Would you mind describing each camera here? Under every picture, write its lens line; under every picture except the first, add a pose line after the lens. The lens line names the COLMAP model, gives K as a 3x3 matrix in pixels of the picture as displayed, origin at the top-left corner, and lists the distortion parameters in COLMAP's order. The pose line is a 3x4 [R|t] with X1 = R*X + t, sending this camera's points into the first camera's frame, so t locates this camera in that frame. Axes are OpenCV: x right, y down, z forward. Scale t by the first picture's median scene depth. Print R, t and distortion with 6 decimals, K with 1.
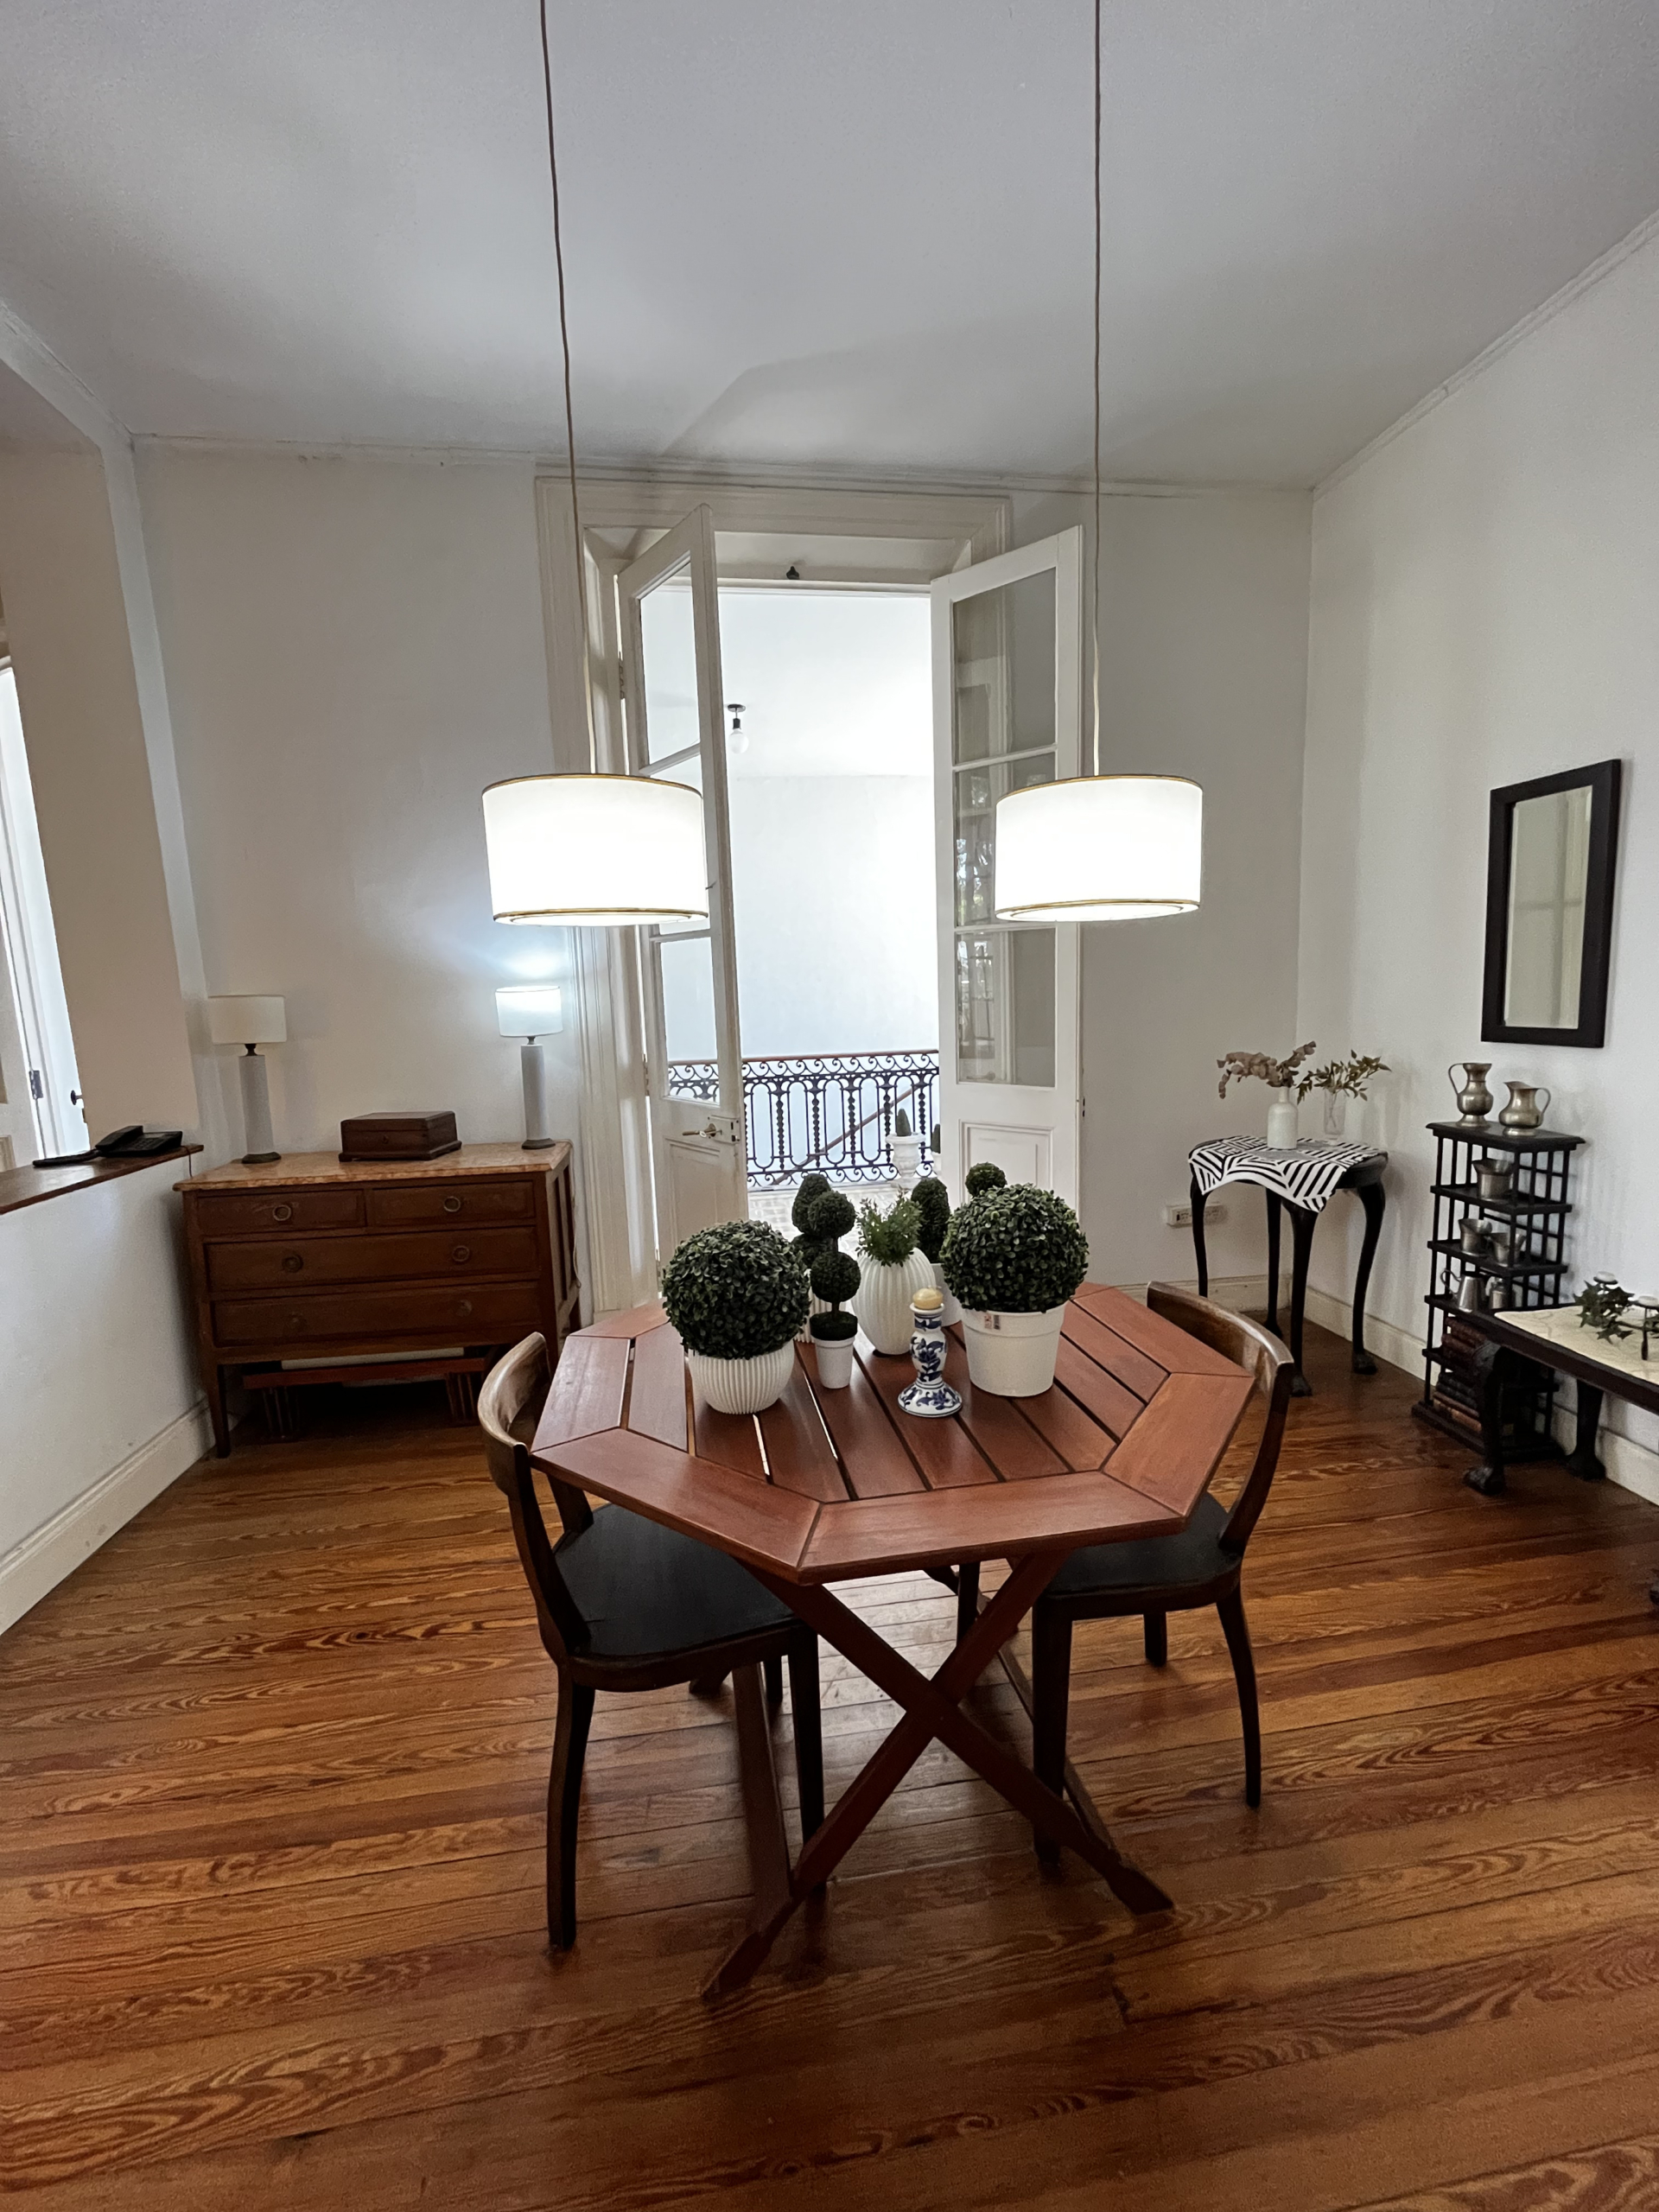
lens RADIAL K [[897.9, 0, 902.8], [0, 897.9, 1104.5], [0, 0, 1]] dist [-0.001545, 0.000256]
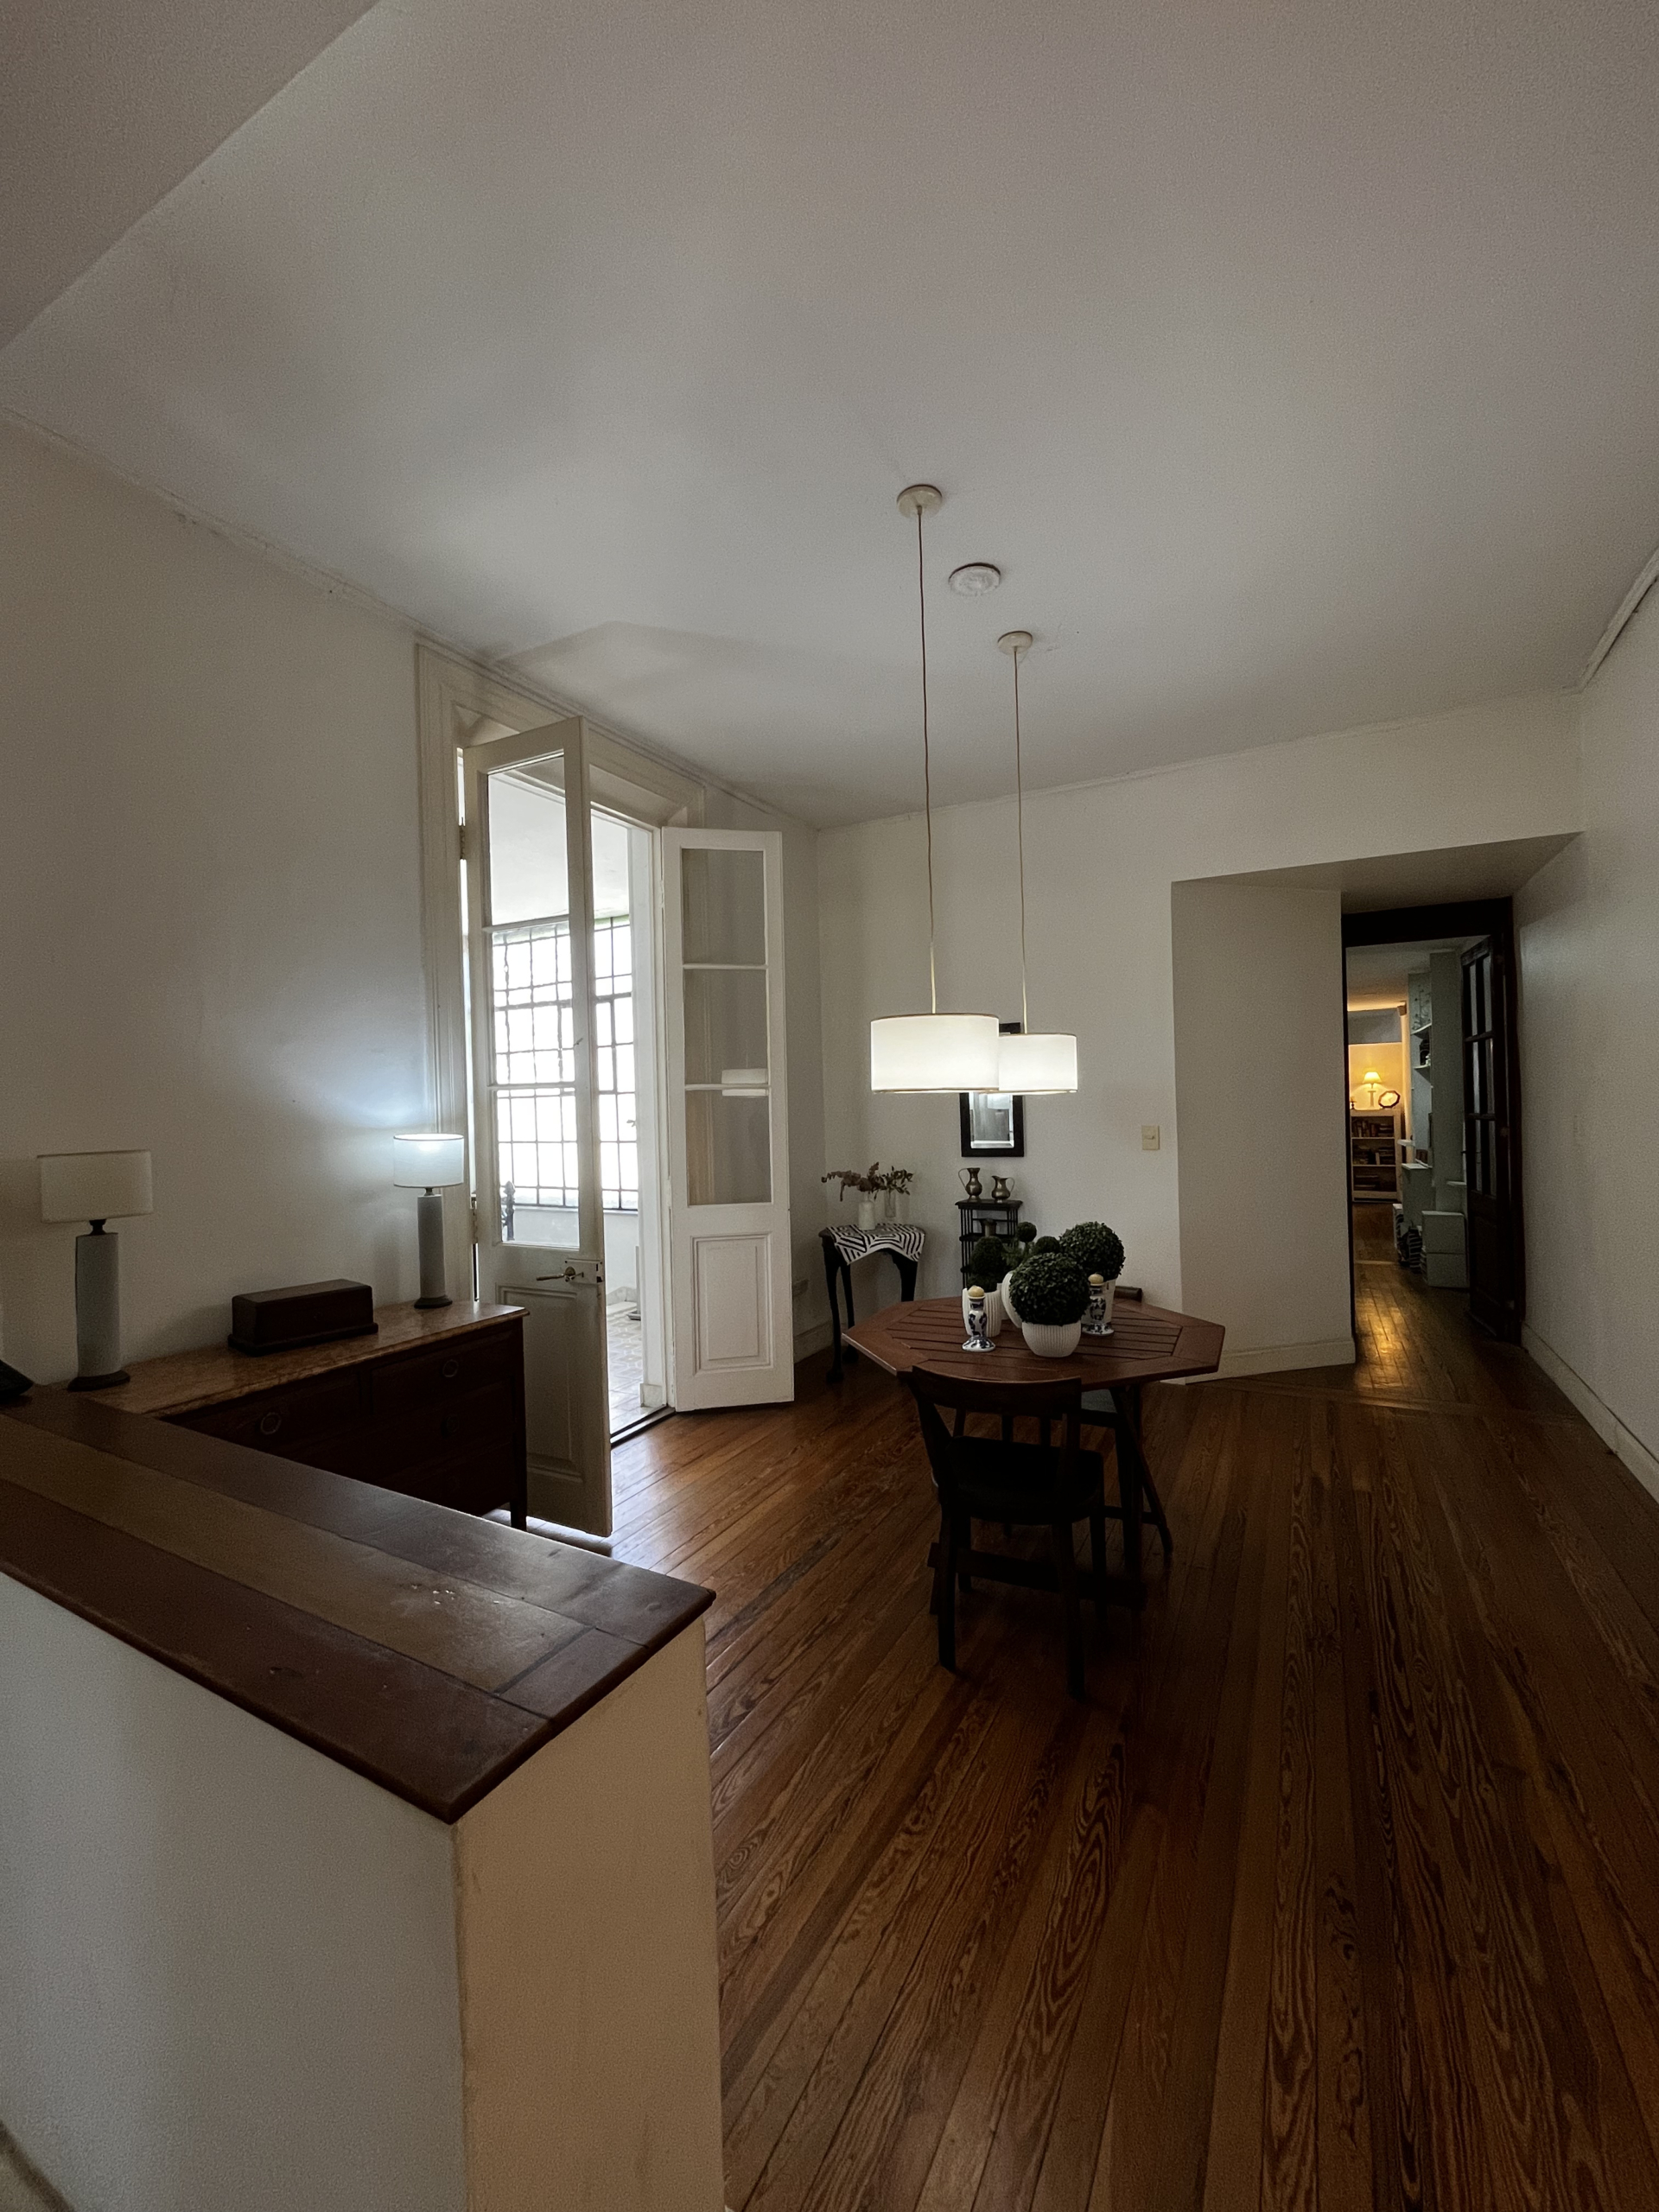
lens RADIAL K [[892.3, 0, 828.8], [0, 892.3, 1100.3], [0, 0, 1]] dist [0.001100, -0.000921]
pose [[0.597546, 0.018614, 0.801619, -1.031284], [0.112461, 0.987903, -0.106771, -0.020121], [-0.793909, 0.153952, 0.588224, 0.110652]]
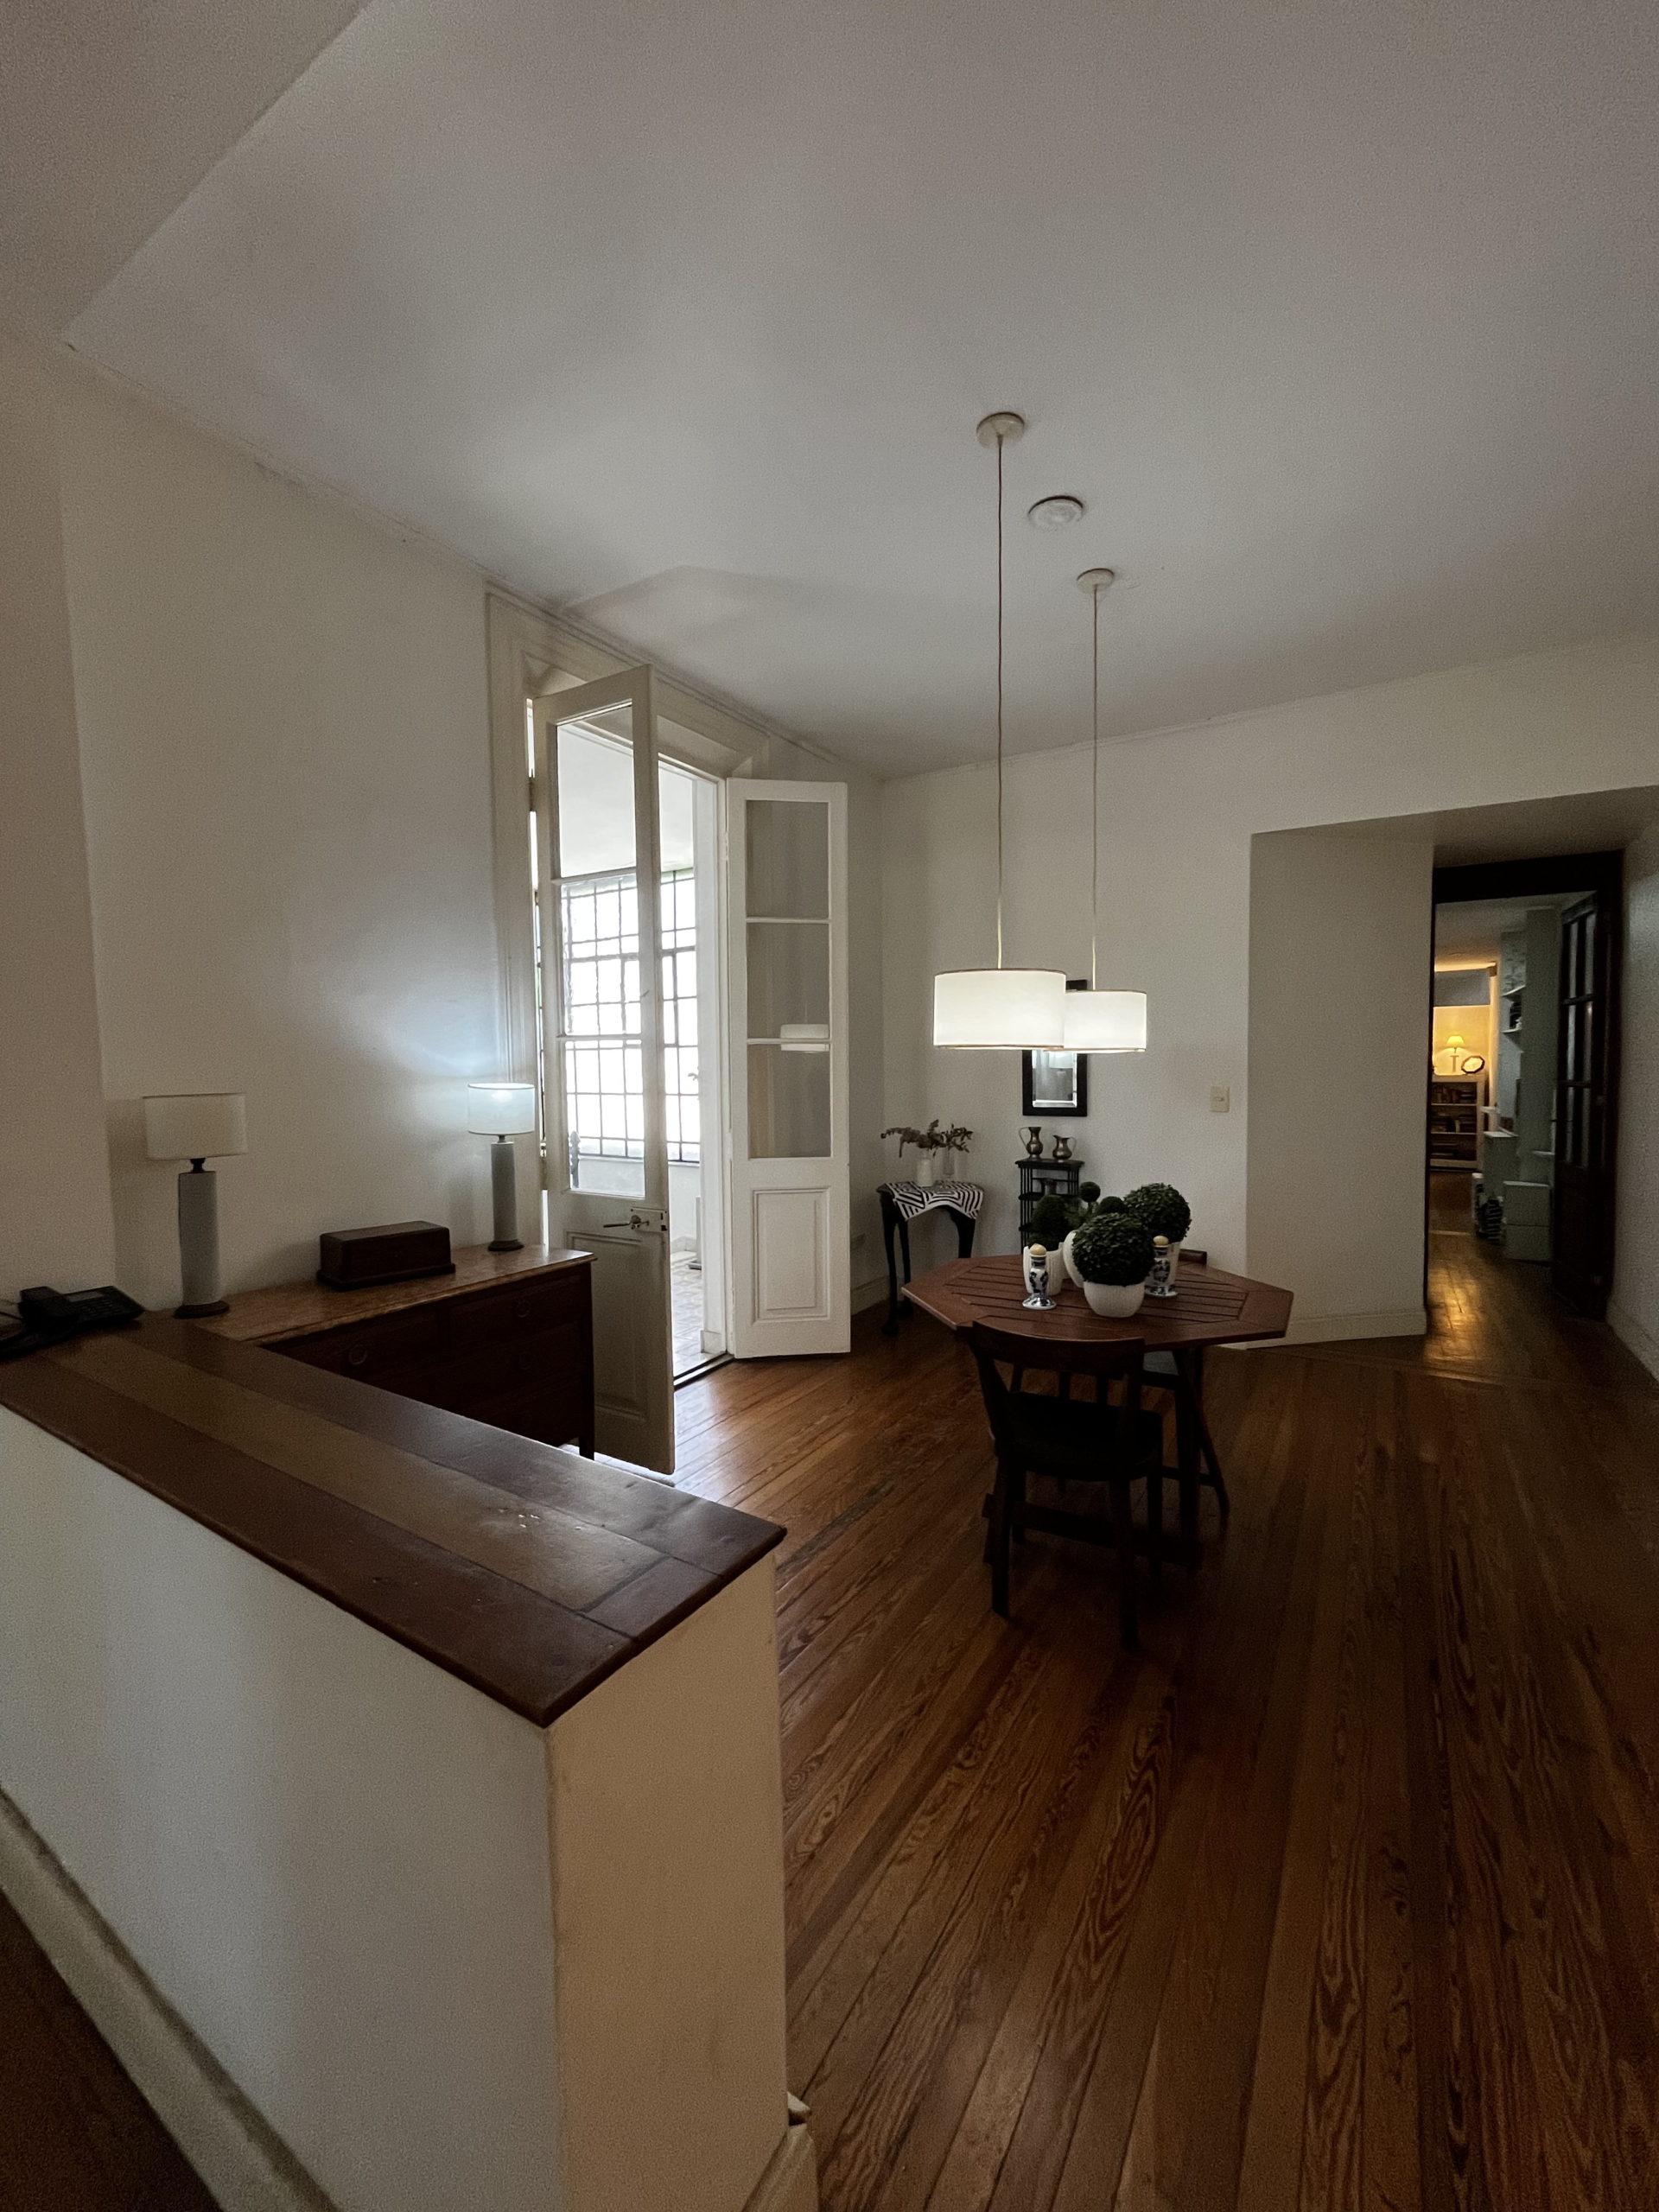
lens RADIAL K [[892.3, 0, 828.8], [0, 892.3, 1100.3], [0, 0, 1]] dist [0.001100, -0.000921]
pose [[0.646711, -0.009343, 0.762678, -1.036549], [0.091044, 0.993722, -0.065027, -0.019000], [-0.757282, 0.111491, 0.643501, 0.117317]]
